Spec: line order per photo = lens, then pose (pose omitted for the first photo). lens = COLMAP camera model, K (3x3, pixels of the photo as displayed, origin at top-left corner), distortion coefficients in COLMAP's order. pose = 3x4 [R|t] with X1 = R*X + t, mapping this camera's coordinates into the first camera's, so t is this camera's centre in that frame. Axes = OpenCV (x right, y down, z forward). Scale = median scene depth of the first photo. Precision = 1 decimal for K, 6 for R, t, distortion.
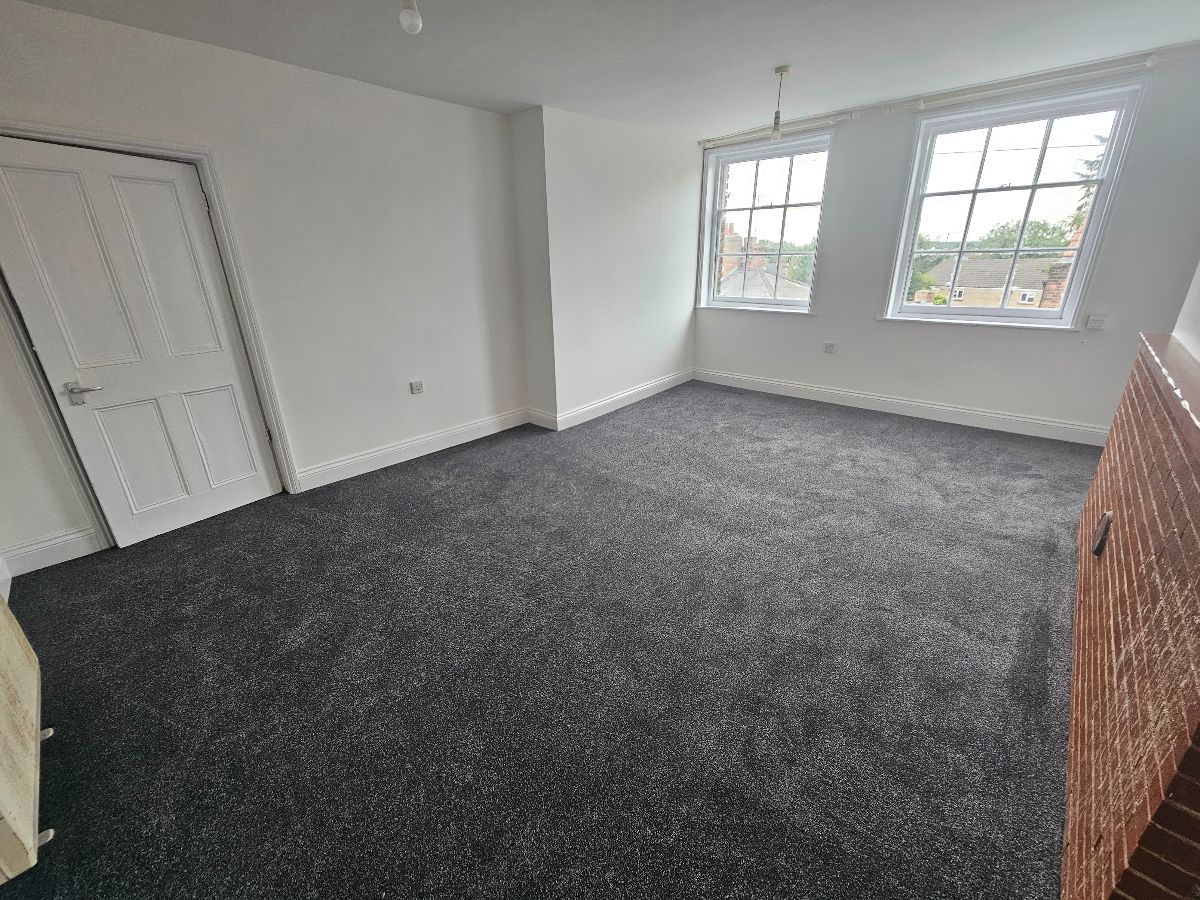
lens RADIAL K [[487.3, 0, 594.4], [0, 487.3, 445.8], [0, 0, 1]] dist [-0.001624, -0.000478]
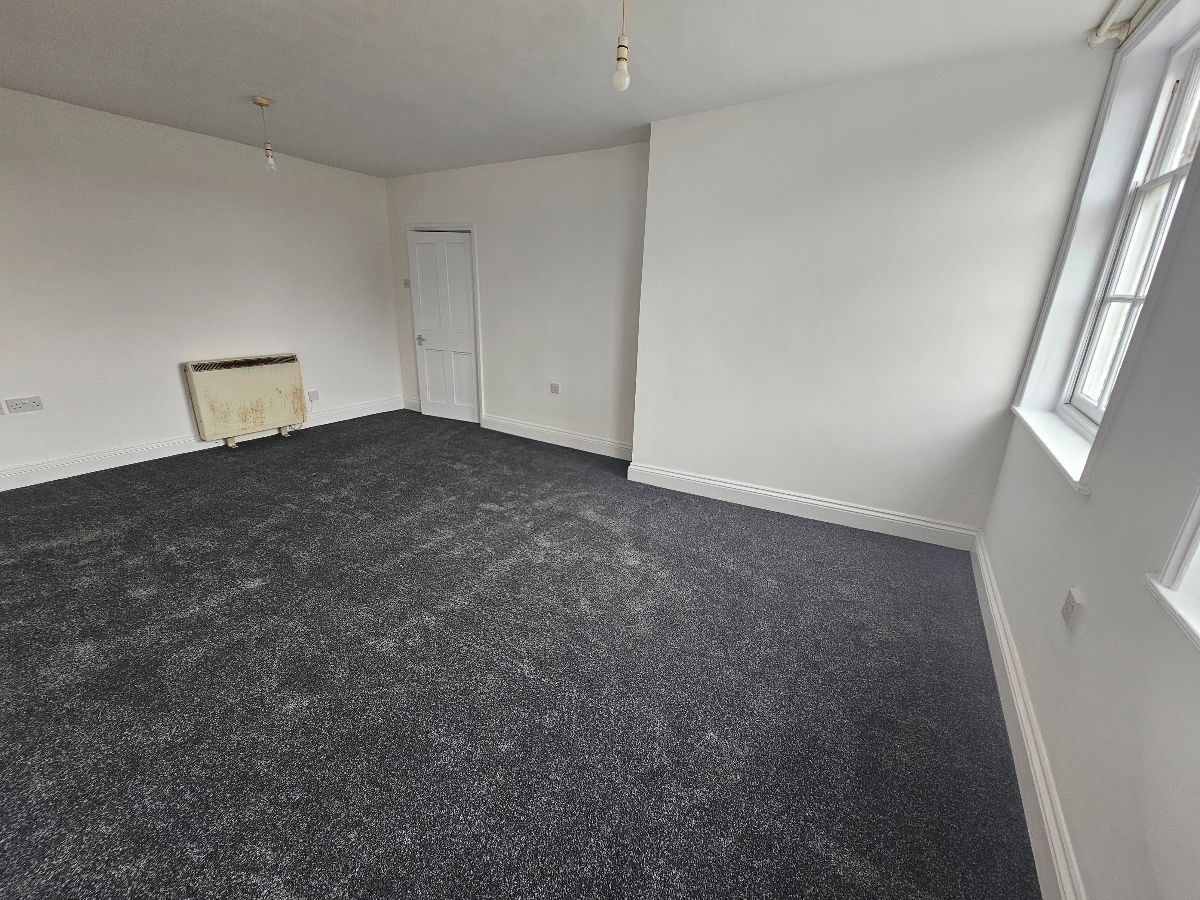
lens RADIAL K [[487.3, 0, 594.4], [0, 487.3, 445.8], [0, 0, 1]] dist [-0.001624, -0.000478]
pose [[0.191106, 0.326736, -0.925593, 0.839464], [-0.380284, 0.893973, 0.237057, -0.320362], [0.904910, 0.306685, 0.295096, 0.772382]]
